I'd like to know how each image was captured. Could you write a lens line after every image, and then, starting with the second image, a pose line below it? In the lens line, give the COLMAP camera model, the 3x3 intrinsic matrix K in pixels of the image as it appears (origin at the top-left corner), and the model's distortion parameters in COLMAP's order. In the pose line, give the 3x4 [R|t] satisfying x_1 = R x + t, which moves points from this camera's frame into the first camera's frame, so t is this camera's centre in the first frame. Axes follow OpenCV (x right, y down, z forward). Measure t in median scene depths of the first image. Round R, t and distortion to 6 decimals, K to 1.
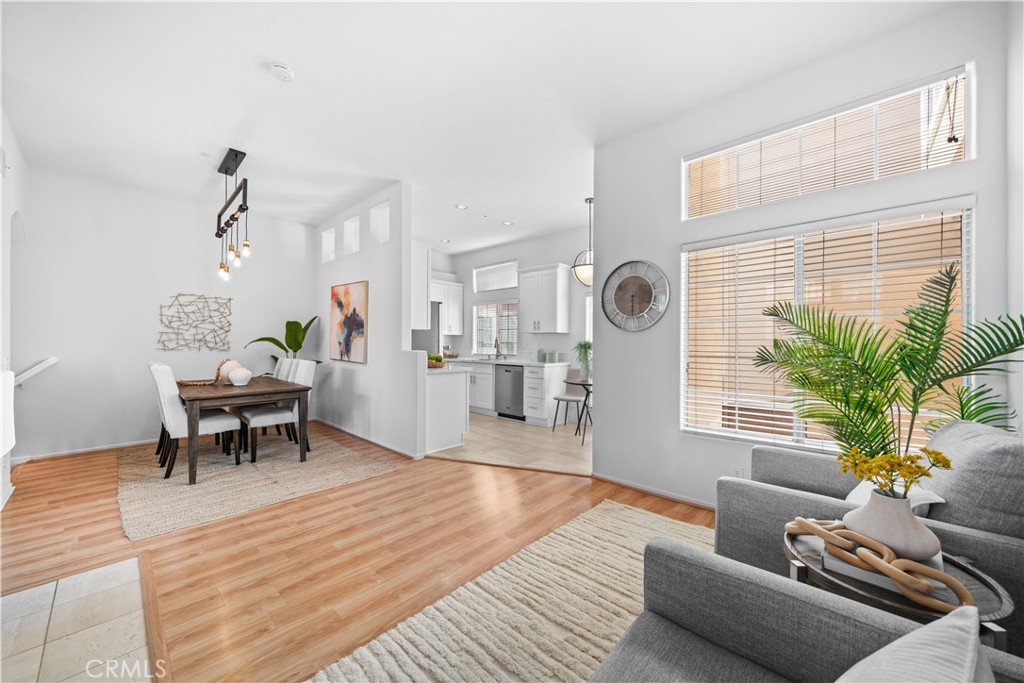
lens RADIAL K [[380.7, 0, 510.2], [0, 380.7, 342.1], [0, 0, 1]] dist [0.002096, 0.000027]
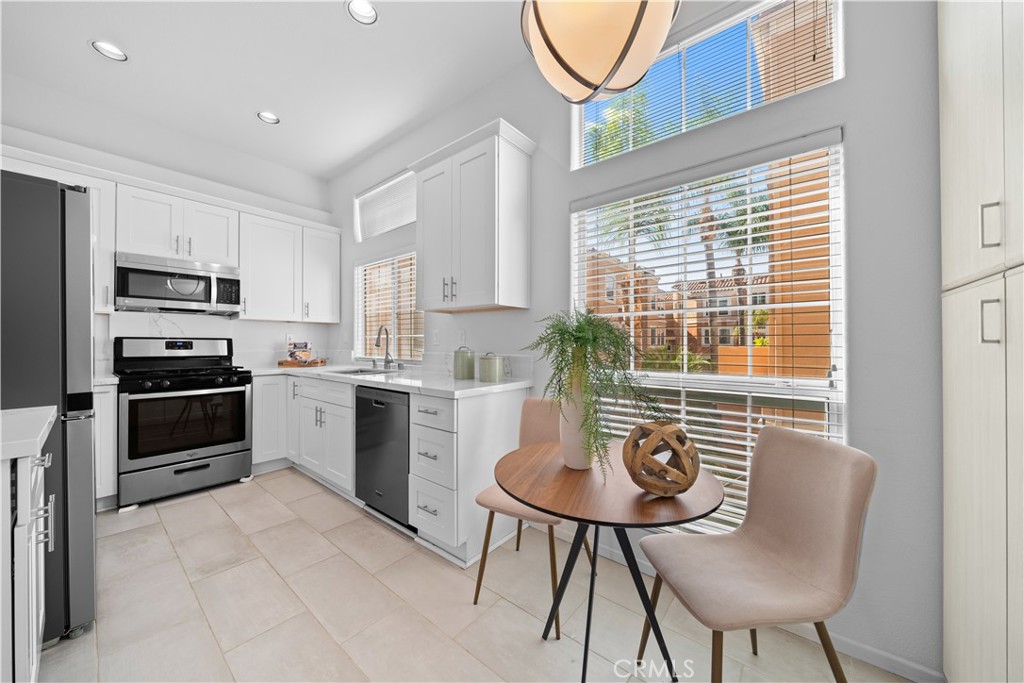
lens RADIAL K [[348.2, 0, 512.6], [0, 348.2, 340.6], [0, 0, 1]] dist [0.001524, 0.000172]
pose [[0.997676, -0.003833, 0.068036, 0.178097], [0.004061, 0.999987, -0.003215, 0.018727], [-0.068022, 0.003484, 0.997678, 1.005180]]
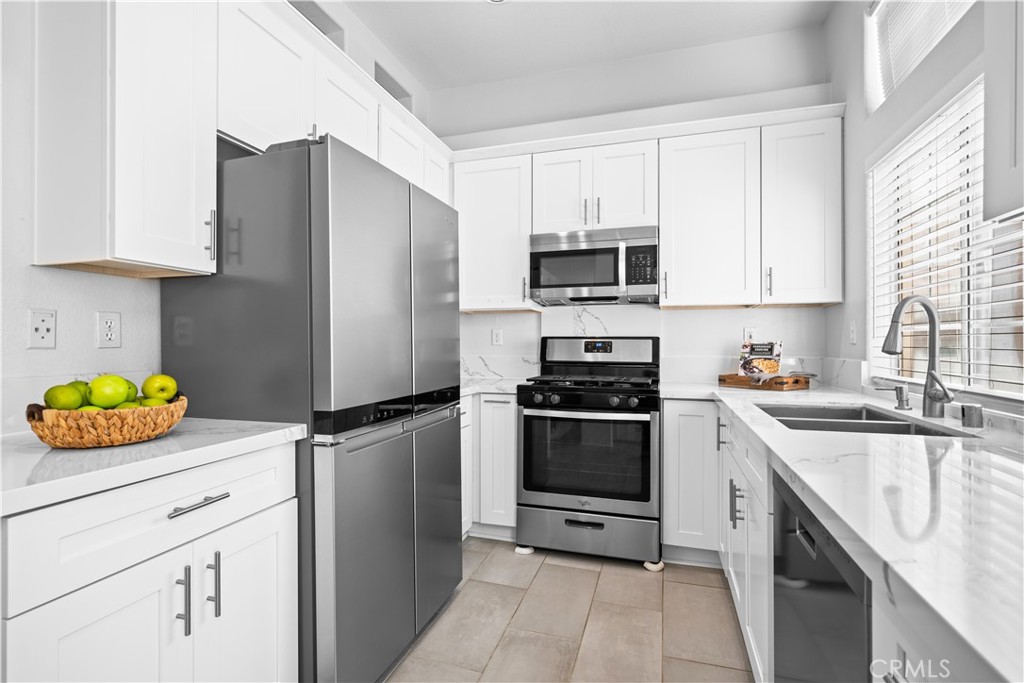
lens RADIAL K [[493.8, 0, 509.1], [0, 493.8, 338.7], [0, 0, 1]] dist [0.012163, 0.000144]
pose [[0.423522, -0.011211, -0.905816, 0.170962], [0.004900, 0.999937, -0.010084, 0.017476], [0.905873, -0.000168, 0.423550, 1.360623]]
